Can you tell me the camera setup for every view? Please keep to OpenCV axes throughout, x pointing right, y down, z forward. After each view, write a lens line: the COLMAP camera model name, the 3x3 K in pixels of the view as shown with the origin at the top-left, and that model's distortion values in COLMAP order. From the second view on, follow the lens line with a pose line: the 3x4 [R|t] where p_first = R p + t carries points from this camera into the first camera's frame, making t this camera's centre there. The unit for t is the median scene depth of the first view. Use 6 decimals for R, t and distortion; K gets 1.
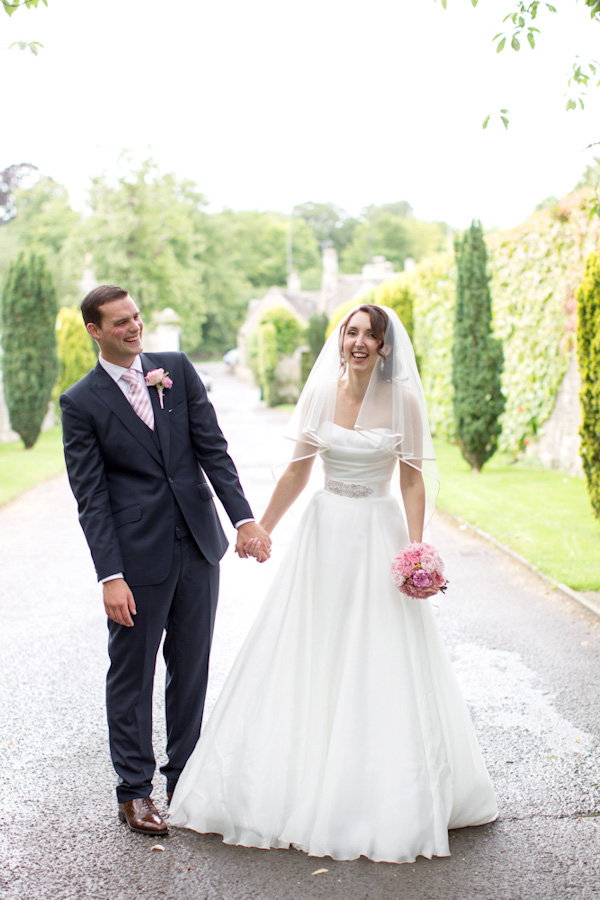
lens RADIAL K [[1646.6, 0, 300.0], [0, 1646.6, 450.0], [0, 0, 1]] dist [-0.178649, 0.391379]
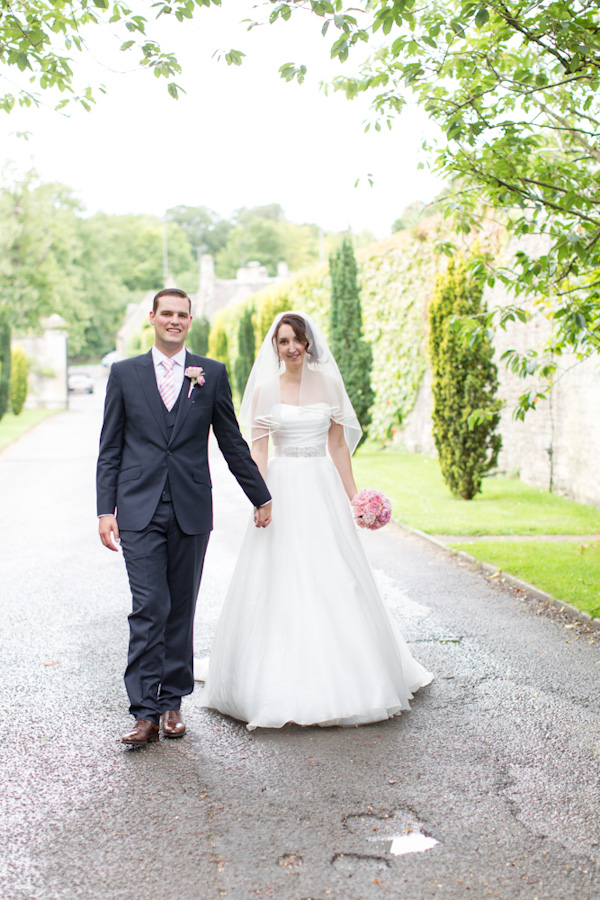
lens RADIAL K [[1646.6, 0, 300.0], [0, 1646.6, 450.0], [0, 0, 1]] dist [-0.178649, 0.391379]
pose [[0.996952, -0.013018, 0.076920, -0.016801], [0.013085, 0.999914, -0.000364, 0.008405], [-0.076909, 0.001369, 0.997037, -0.150878]]
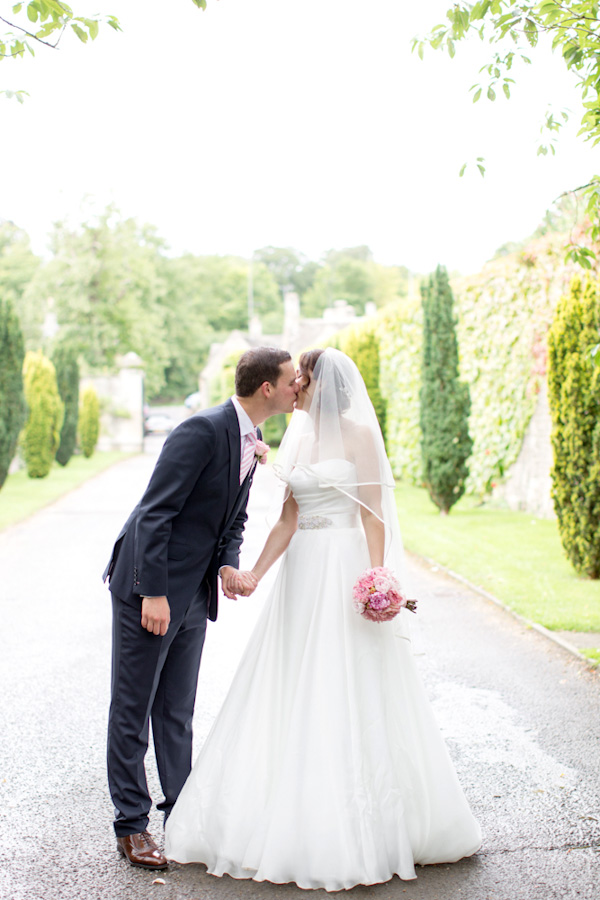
lens RADIAL K [[1646.6, 0, 300.0], [0, 1646.6, 450.0], [0, 0, 1]] dist [-0.178649, 0.391379]
pose [[0.999701, -0.001585, 0.024392, -0.005442], [0.002232, 0.999646, -0.026495, 0.000369], [-0.024341, 0.026542, 0.999351, -0.006106]]
